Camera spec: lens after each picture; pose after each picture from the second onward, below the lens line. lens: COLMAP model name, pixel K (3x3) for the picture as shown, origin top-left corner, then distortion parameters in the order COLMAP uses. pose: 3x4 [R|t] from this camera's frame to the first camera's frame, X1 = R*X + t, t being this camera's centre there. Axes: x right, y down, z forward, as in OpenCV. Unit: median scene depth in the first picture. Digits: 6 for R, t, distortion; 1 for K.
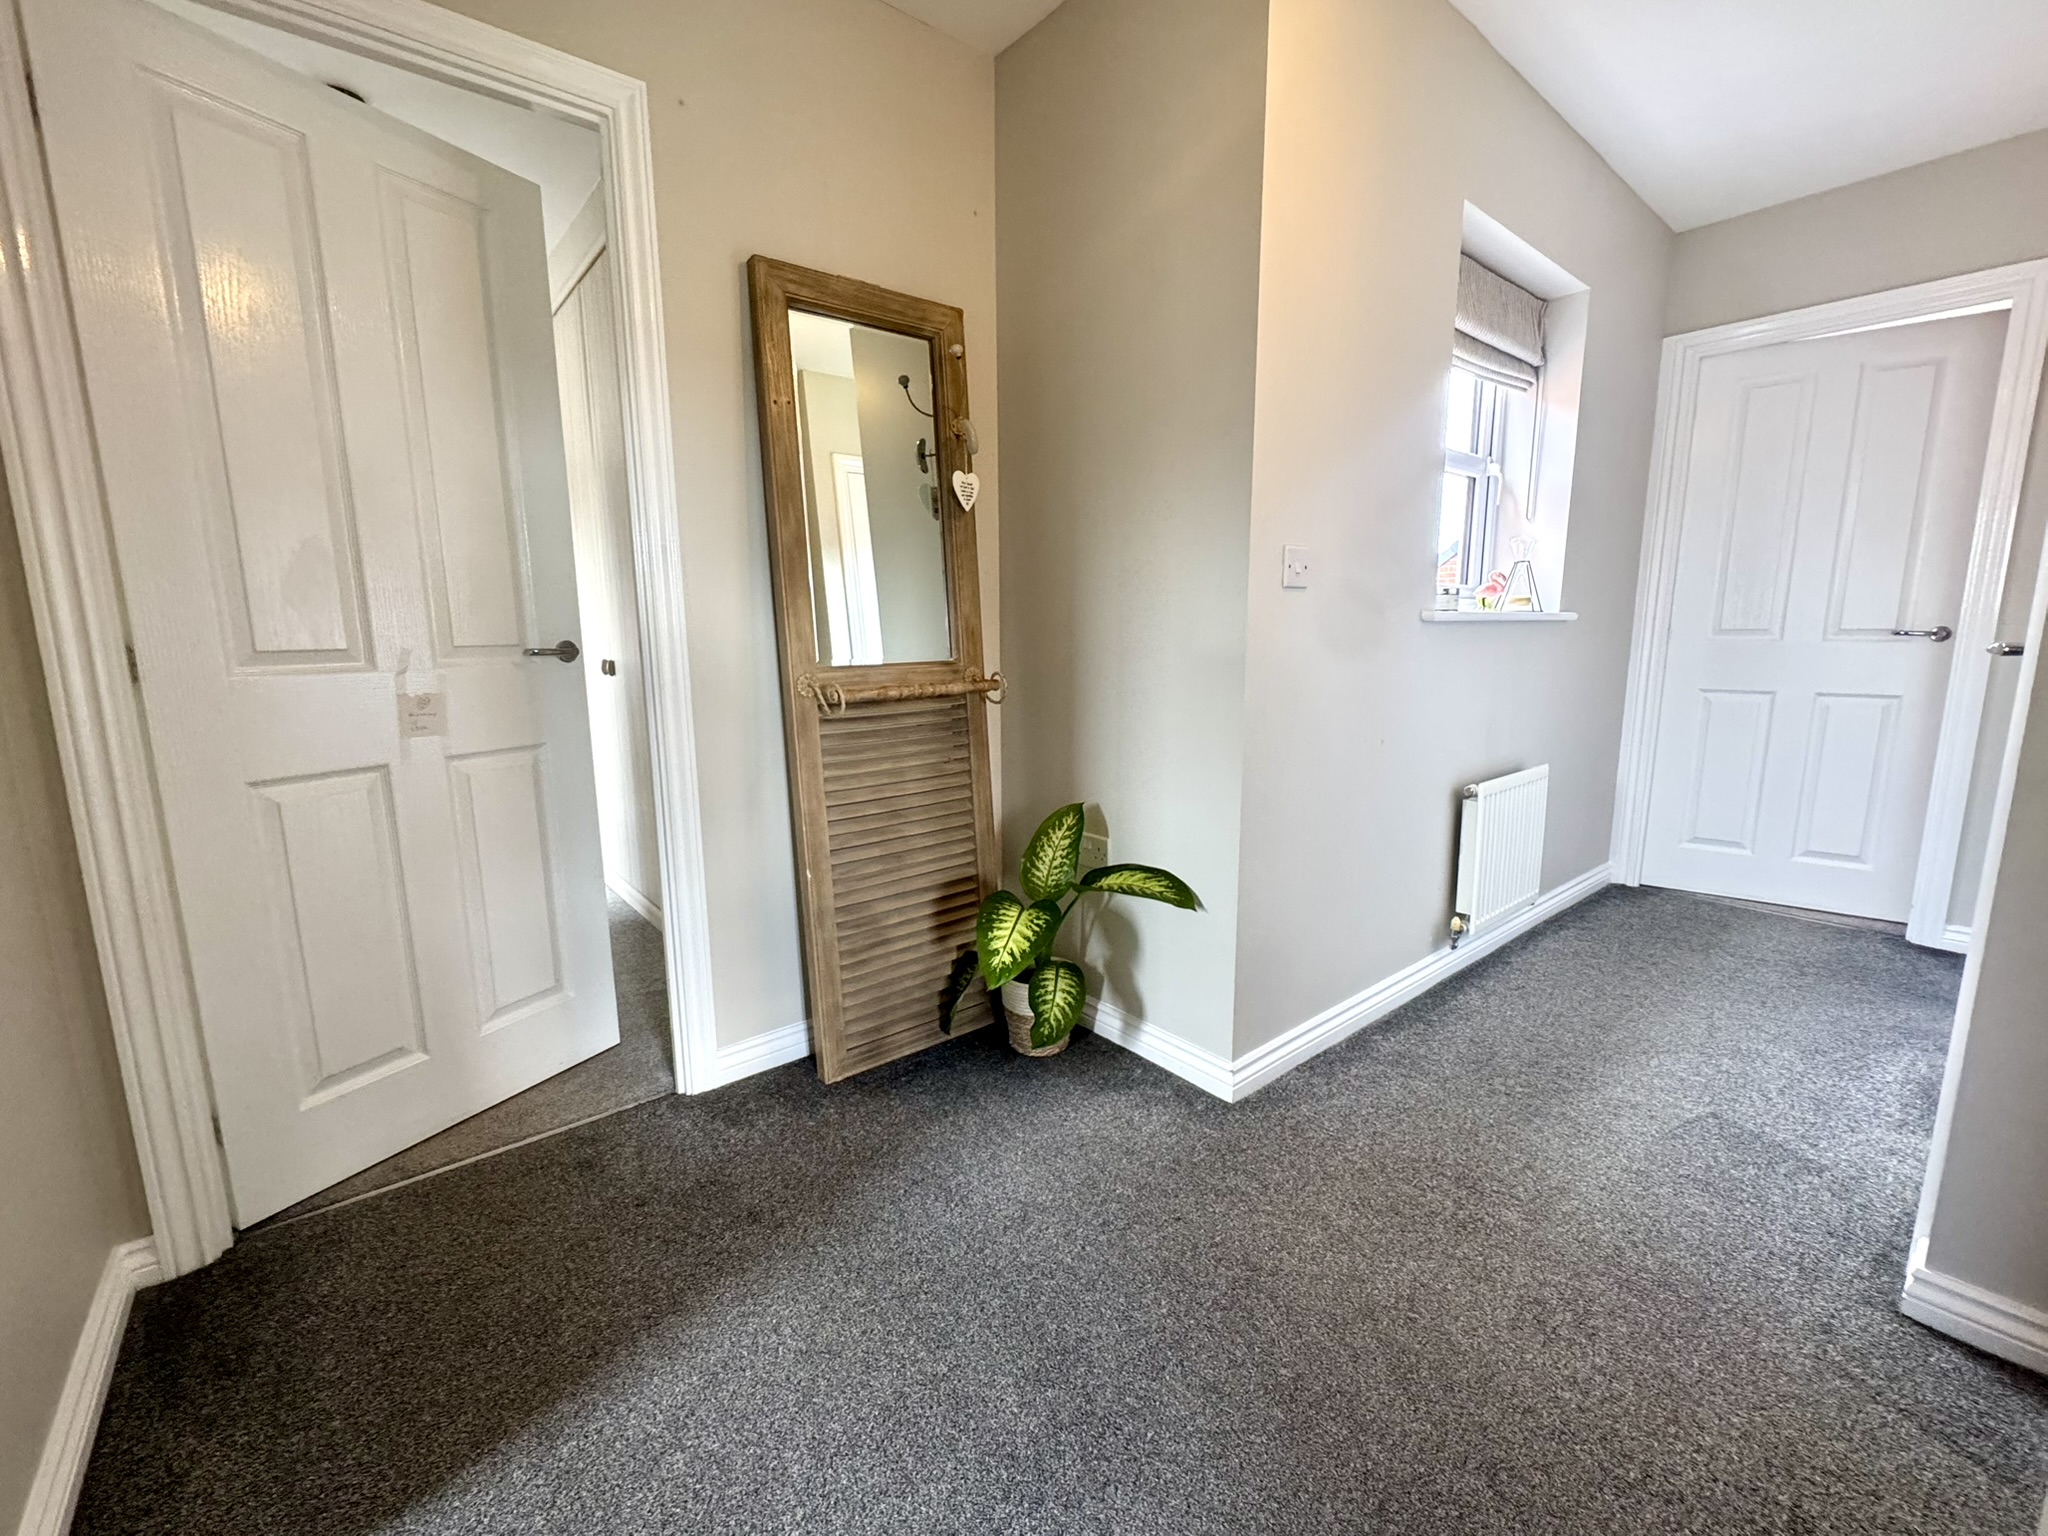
lens RADIAL K [[858.1, 0, 1024.0], [0, 858.1, 768.0], [0, 0, 1]] dist [-0.003271, 0.000106]
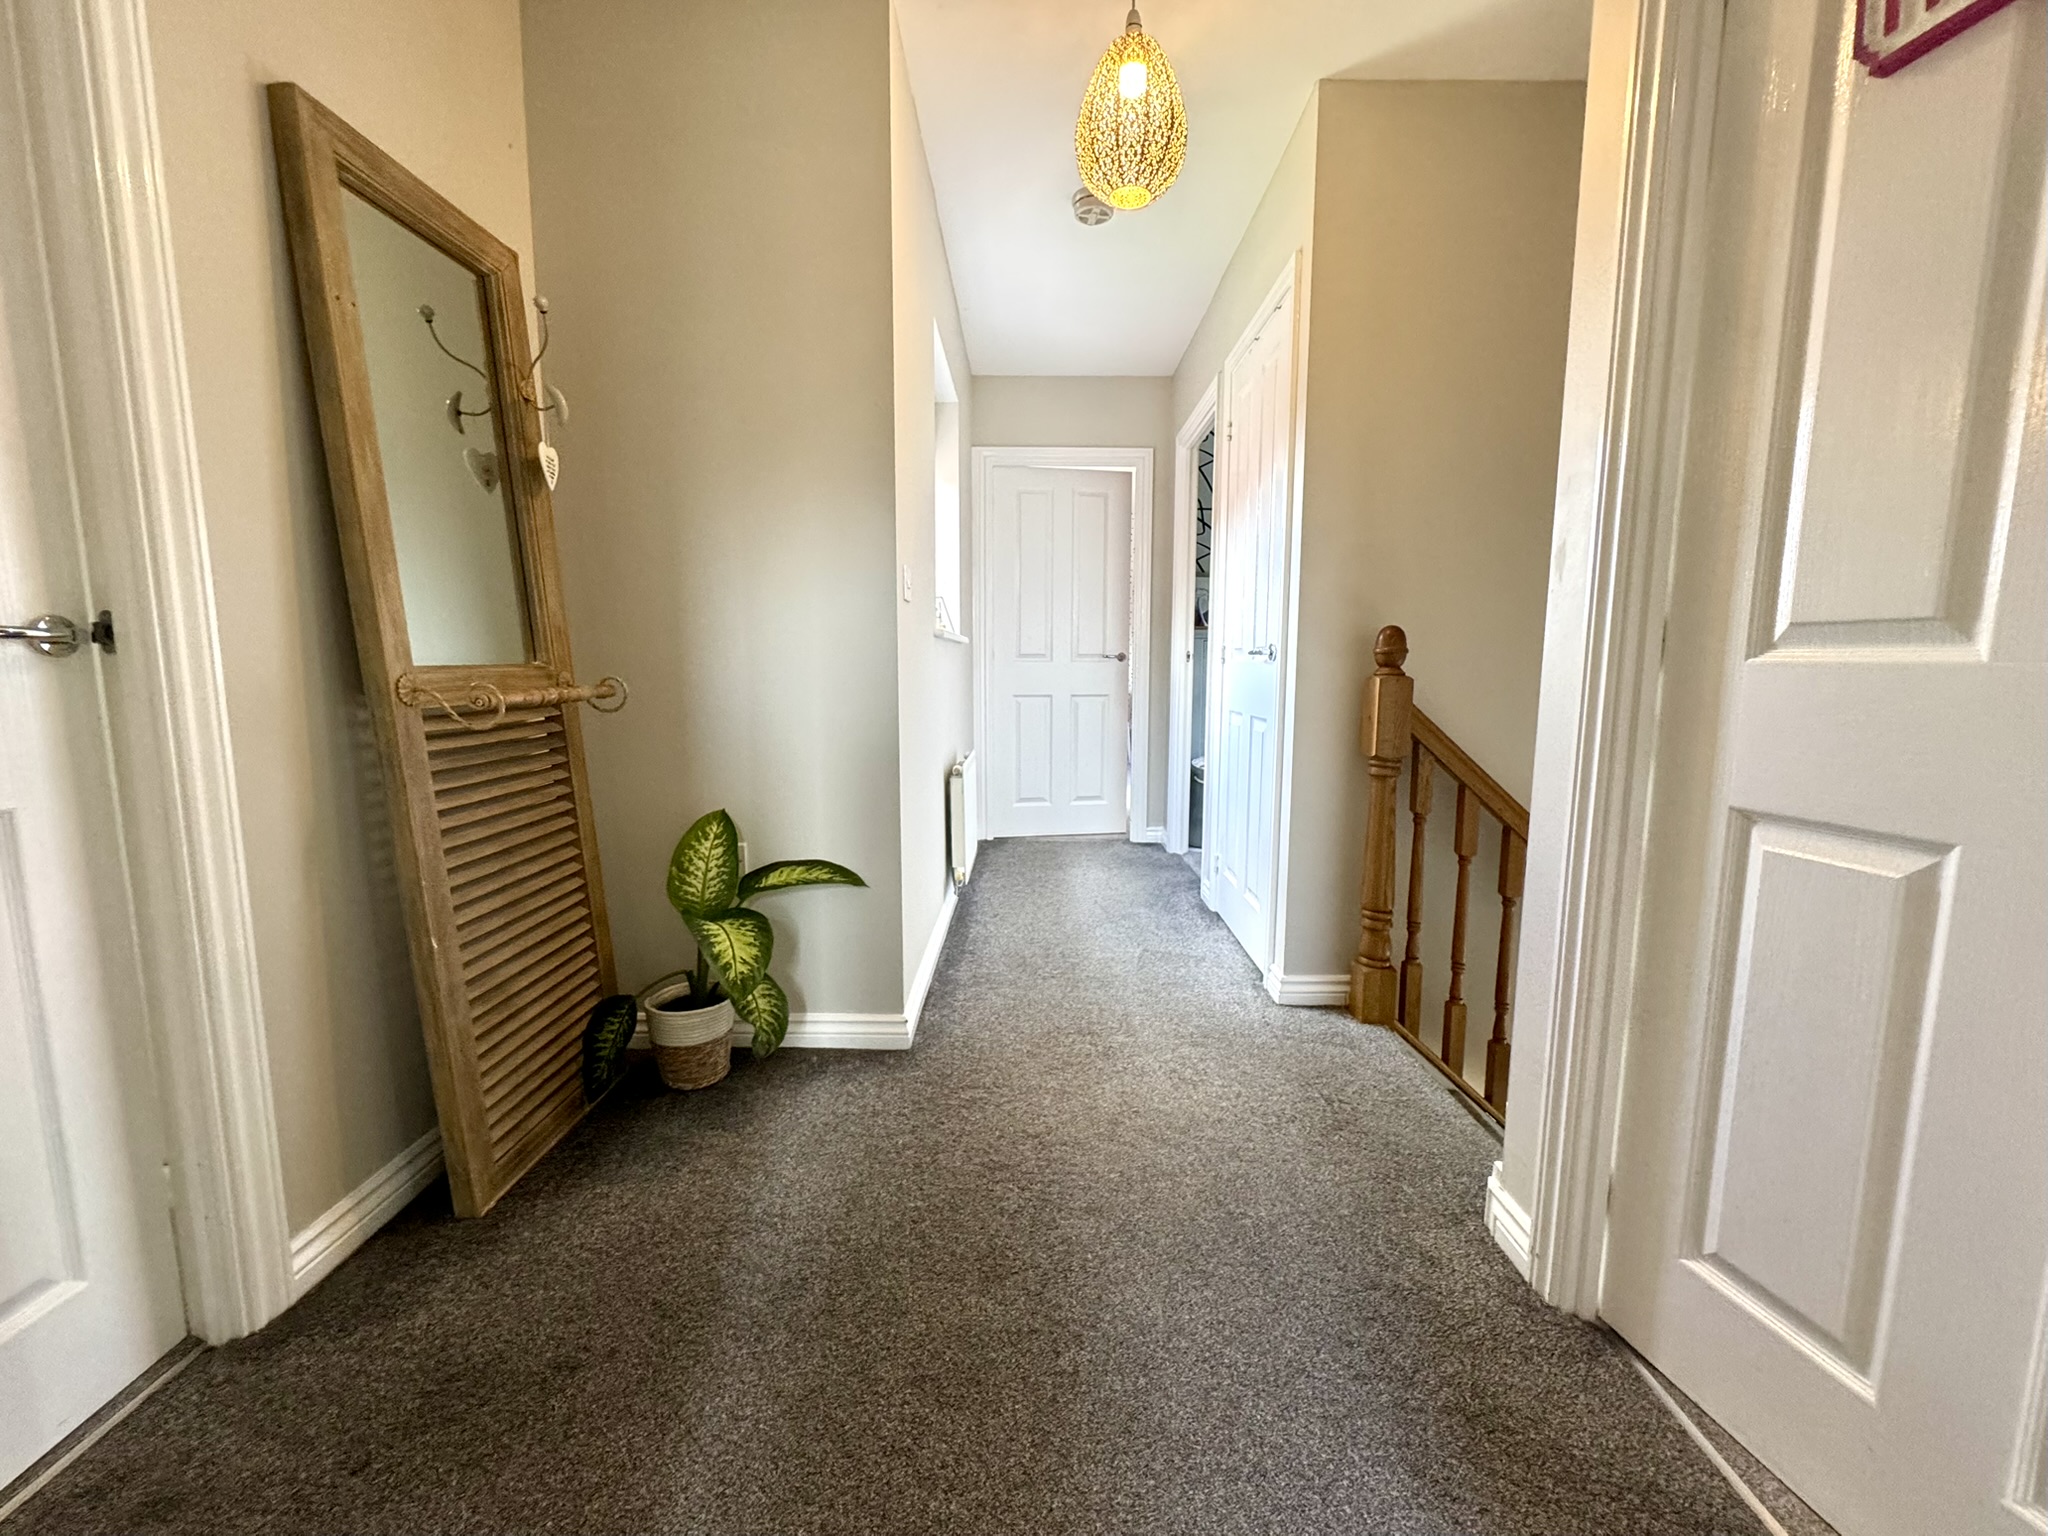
lens RADIAL K [[834.3, 0, 1029.1], [0, 834.3, 774.8], [0, 0, 1]] dist [-0.012944, 0.000312]
pose [[0.642006, -0.092257, 0.761129, -0.426813], [0.119766, 0.992615, 0.019294, 0.025507], [-0.757288, 0.078770, 0.648314, 0.124446]]
